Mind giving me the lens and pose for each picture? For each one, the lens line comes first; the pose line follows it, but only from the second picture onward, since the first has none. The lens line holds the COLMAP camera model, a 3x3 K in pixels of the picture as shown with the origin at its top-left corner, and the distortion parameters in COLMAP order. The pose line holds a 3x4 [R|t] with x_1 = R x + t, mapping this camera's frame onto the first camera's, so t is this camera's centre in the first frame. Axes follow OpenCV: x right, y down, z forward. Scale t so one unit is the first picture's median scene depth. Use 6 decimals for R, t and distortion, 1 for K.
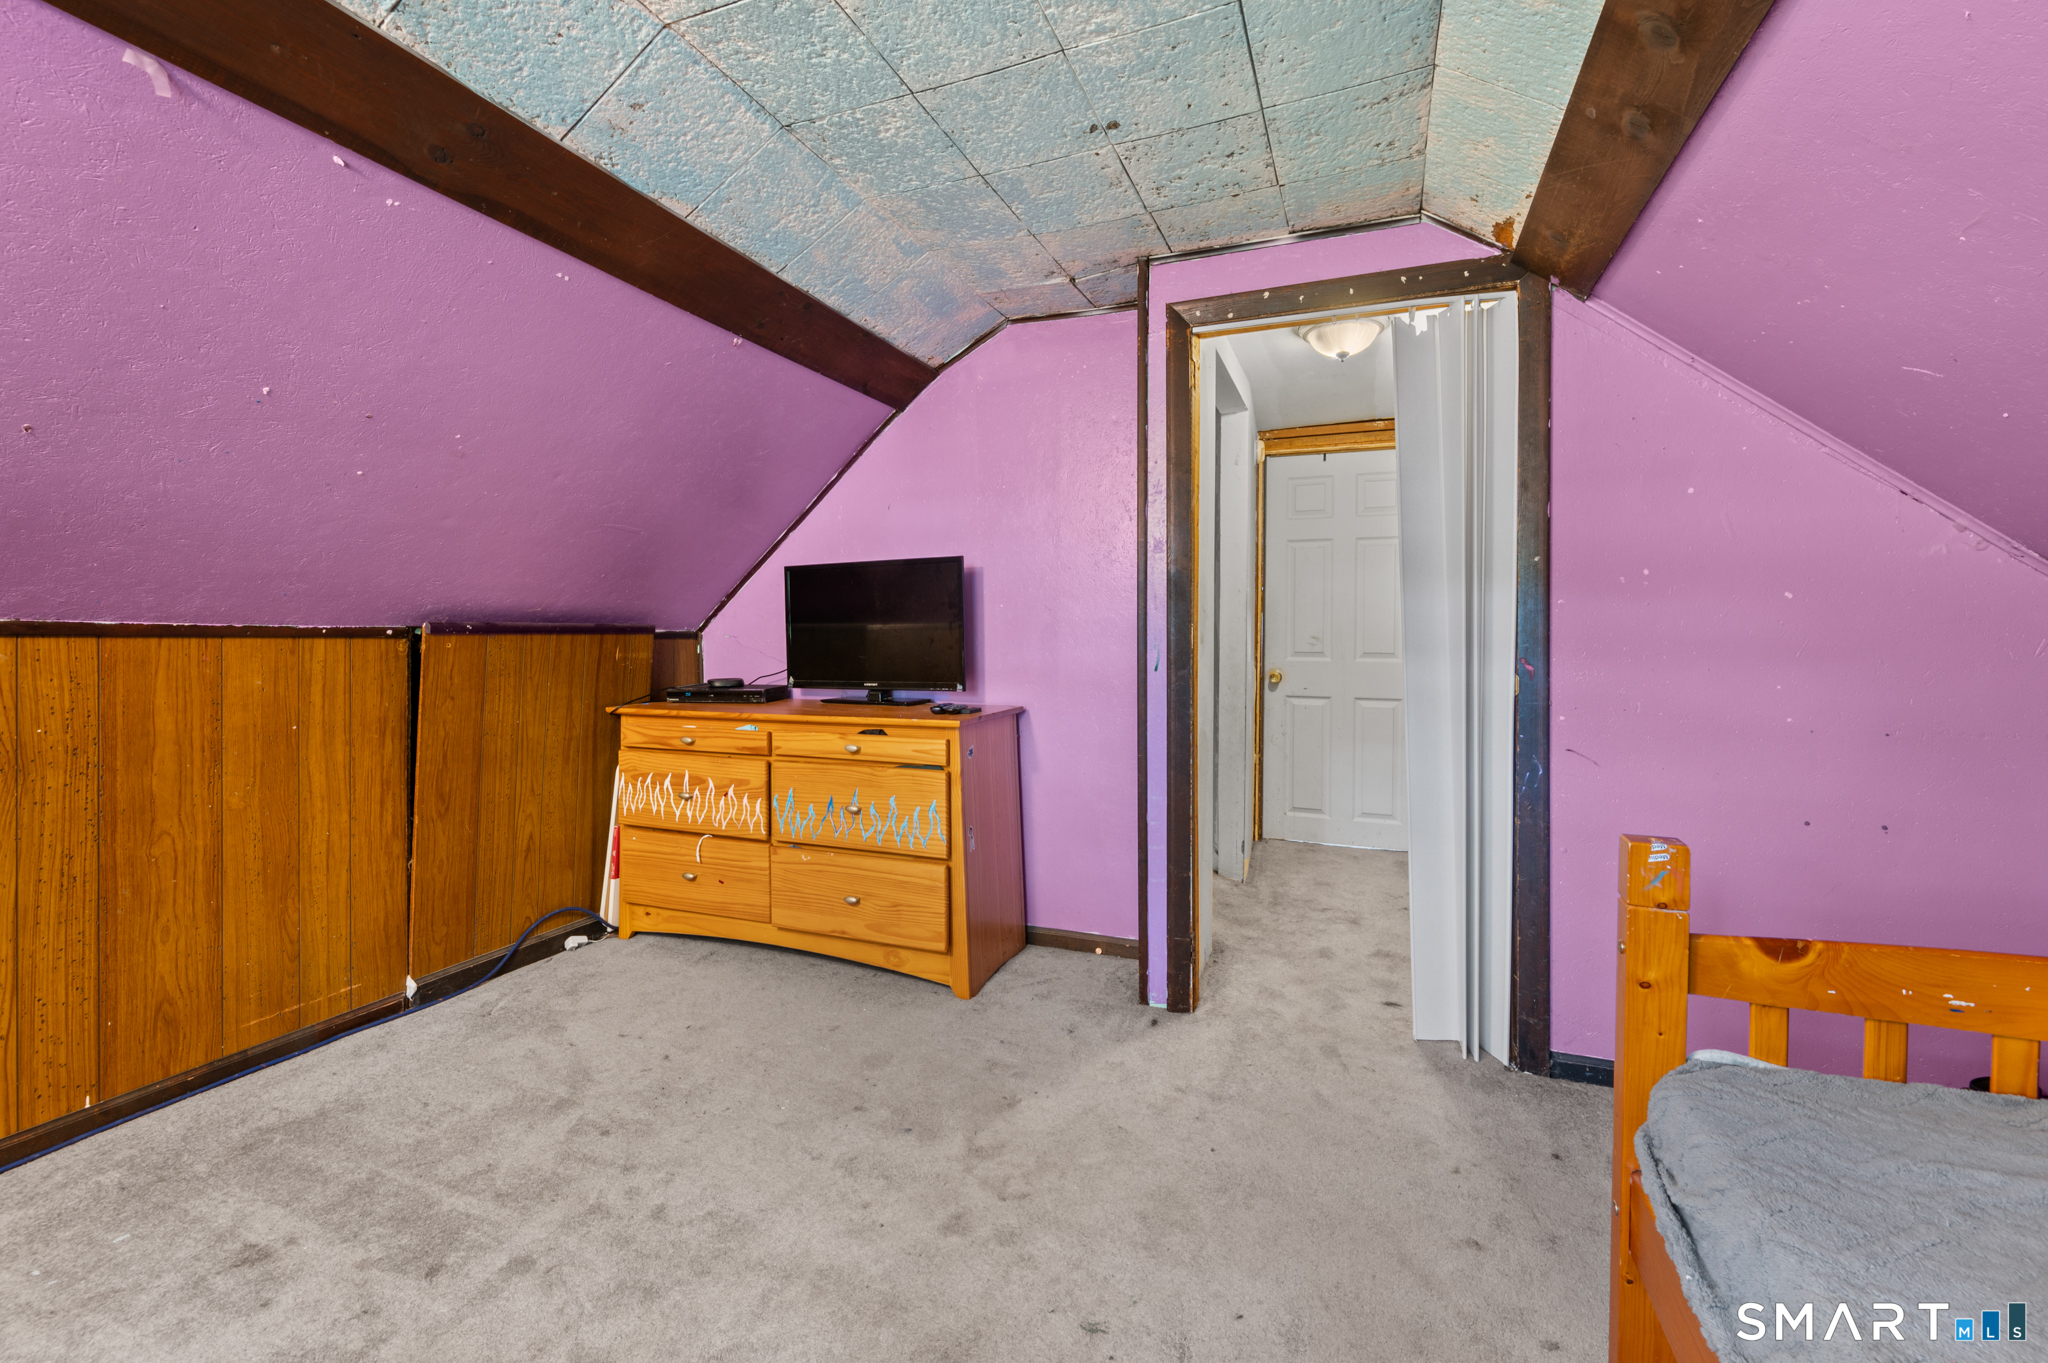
lens RADIAL K [[823.3, 0, 1025.1], [0, 823.3, 655.1], [0, 0, 1]] dist [0.000130, 0.000483]
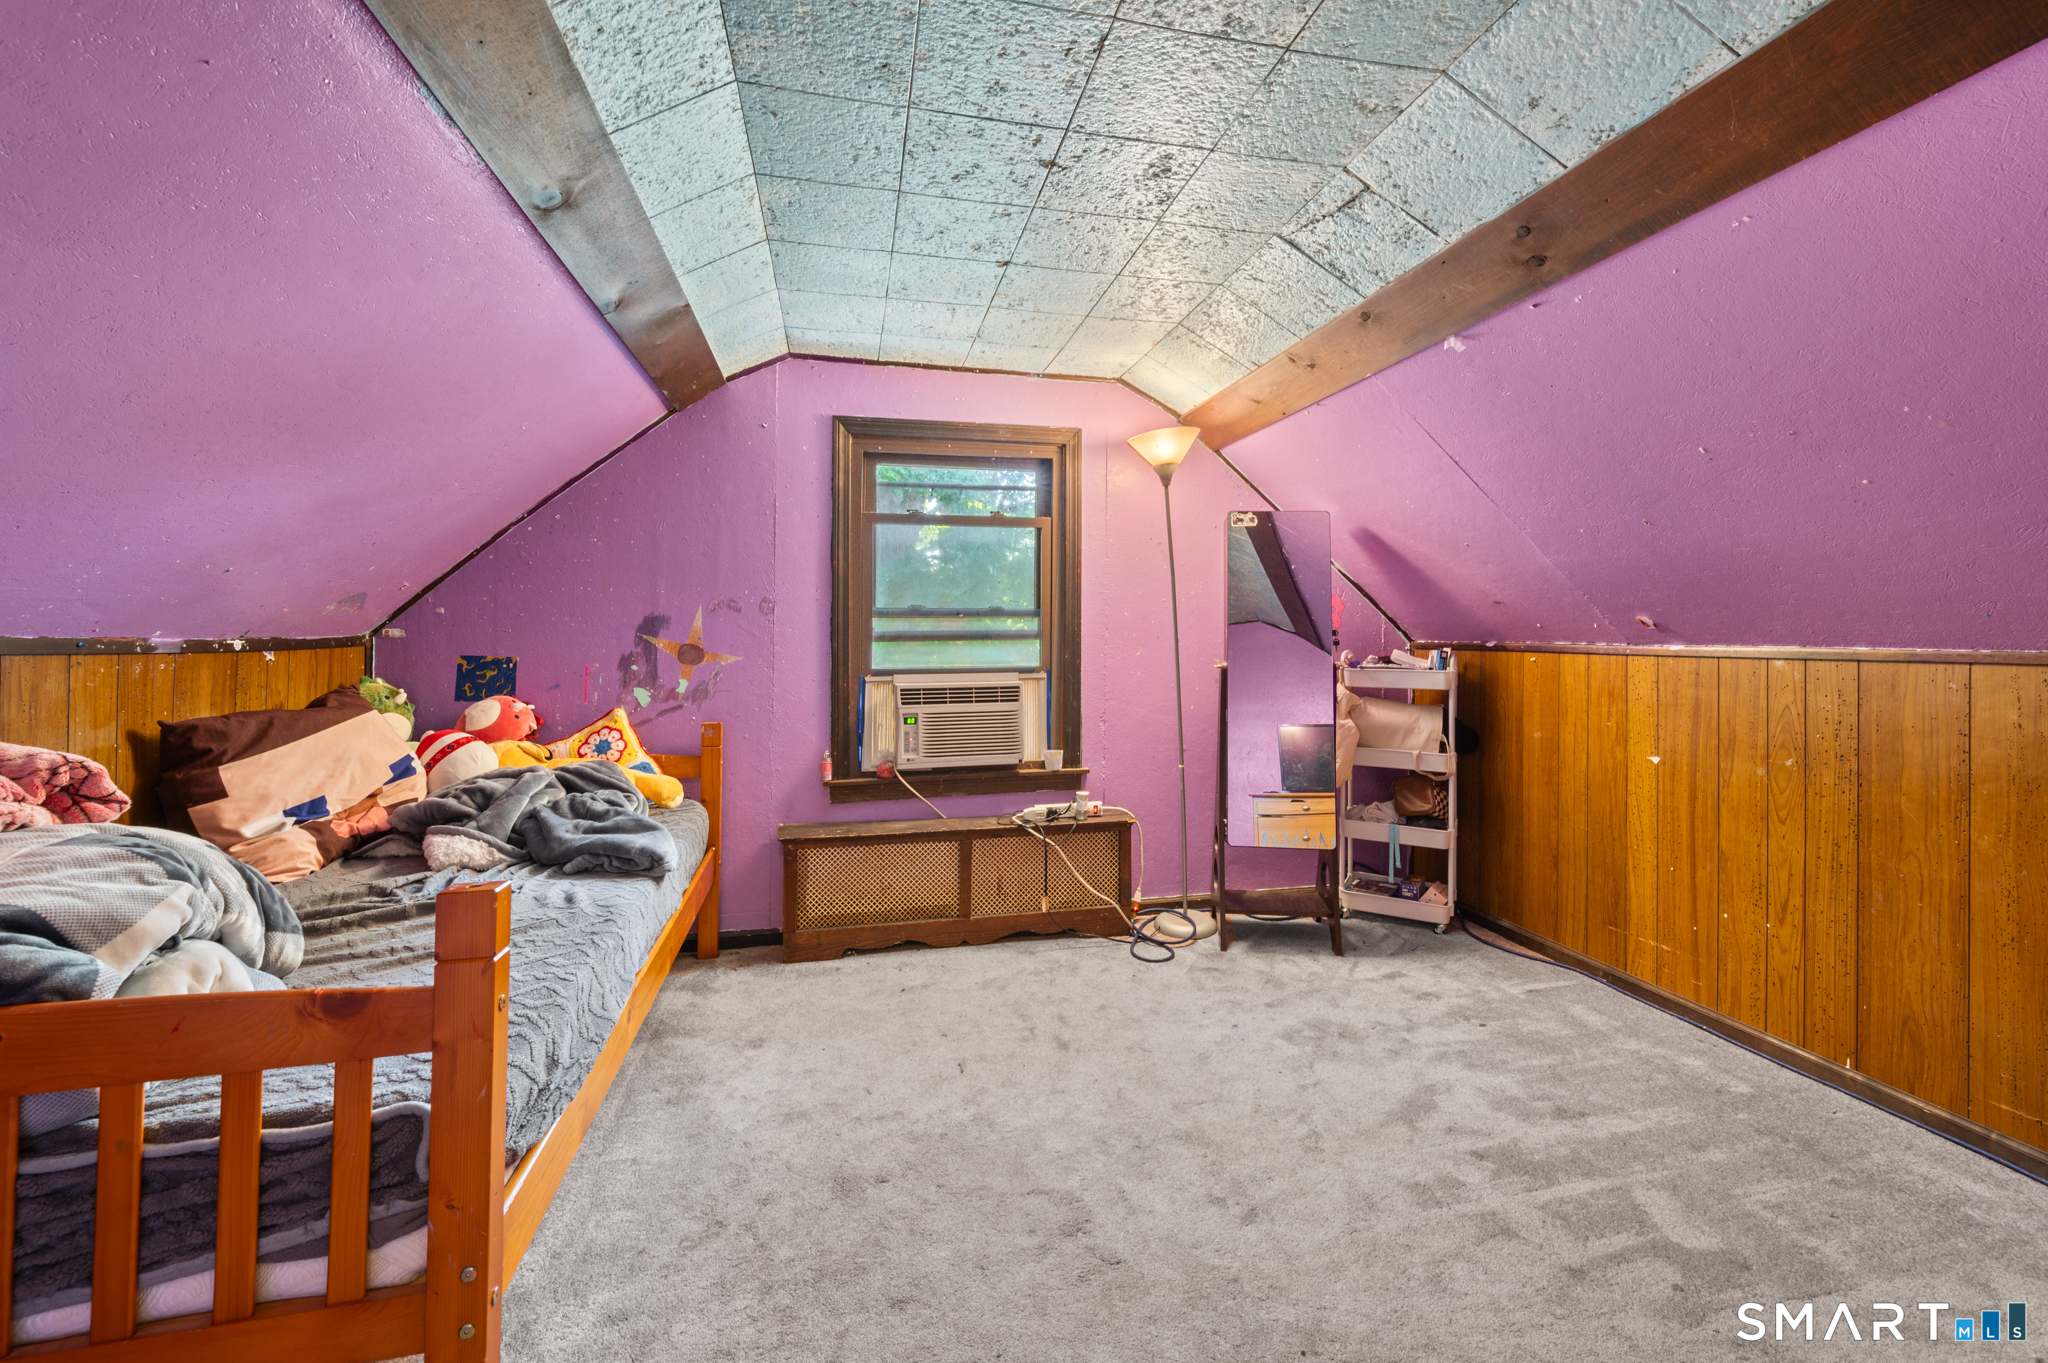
lens RADIAL K [[823.3, 0, 1023.6], [0, 823.3, 627.8], [0, 0, 1]] dist [0.000130, 0.000483]
pose [[-0.818644, -0.009024, -0.574230, 0.457229], [-0.013529, 0.999902, 0.003574, -0.054254], [0.574142, 0.010694, -0.818686, 1.224210]]
